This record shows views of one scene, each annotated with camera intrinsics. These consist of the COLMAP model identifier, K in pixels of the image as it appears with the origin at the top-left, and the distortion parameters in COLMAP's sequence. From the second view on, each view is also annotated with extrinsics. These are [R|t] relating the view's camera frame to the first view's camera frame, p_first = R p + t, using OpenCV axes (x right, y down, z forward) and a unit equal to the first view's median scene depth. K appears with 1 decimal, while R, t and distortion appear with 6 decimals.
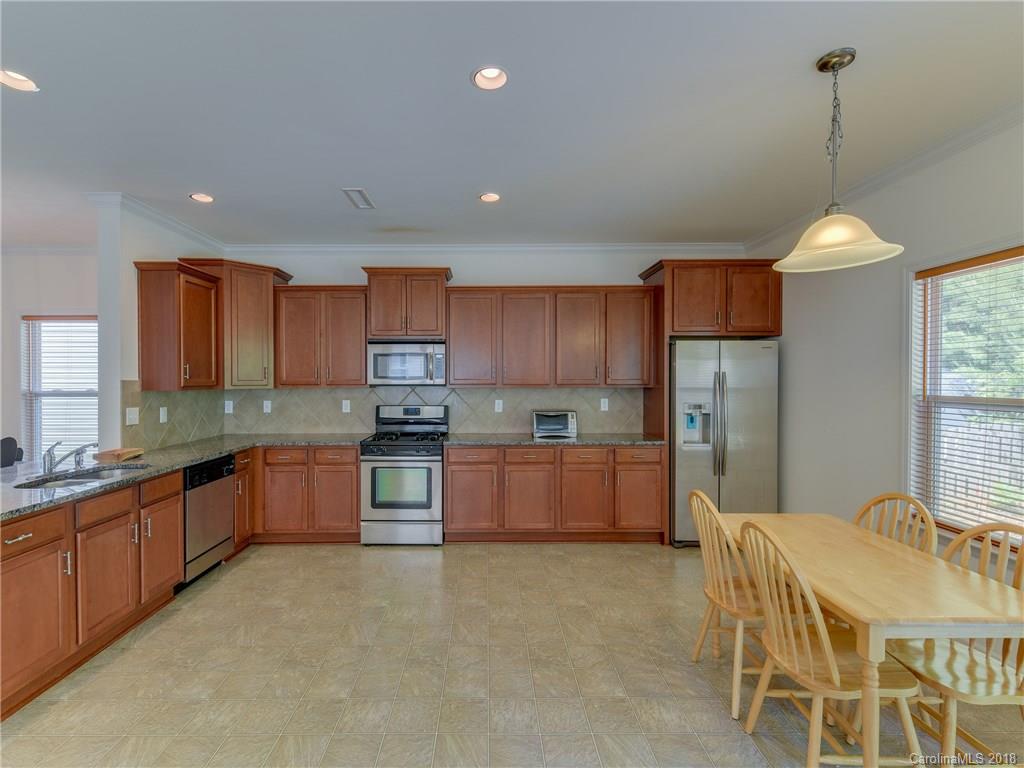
lens RADIAL K [[442.1, 0, 463.8], [0, 442.1, 383.2], [0, 0, 1]] dist [0.000497, -0.000061]
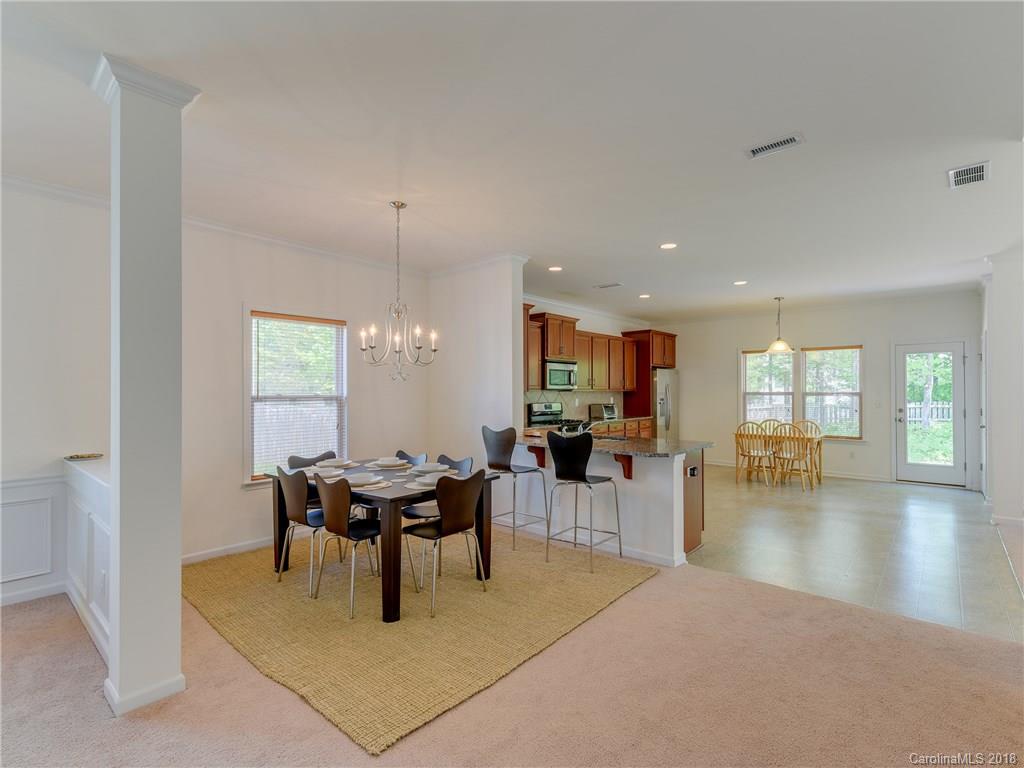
lens RADIAL K [[417.4, 0, 541.6], [0, 417.4, 386.4], [0, 0, 1]] dist [0.012915, 0.000023]
pose [[0.686831, 0.008255, 0.726770, -1.326370], [0.005784, 0.999842, -0.016822, 0.019024], [-0.726794, 0.015757, 0.686675, 0.020816]]
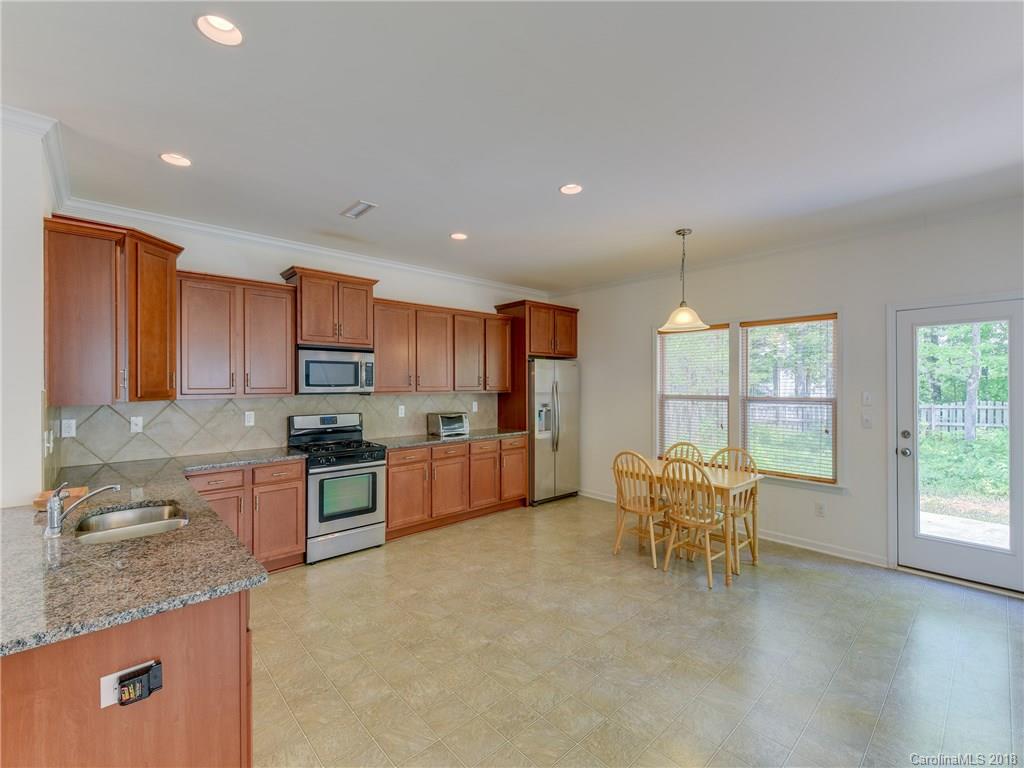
lens RADIAL K [[459.4, 0, 494.0], [0, 459.4, 384.2], [0, 0, 1]] dist [0.003398, 0.000069]
pose [[0.734209, 0.000072, 0.678923, -0.594412], [0.008787, 0.999915, -0.009609, -0.002971], [-0.678867, 0.013021, 0.734146, 0.013271]]
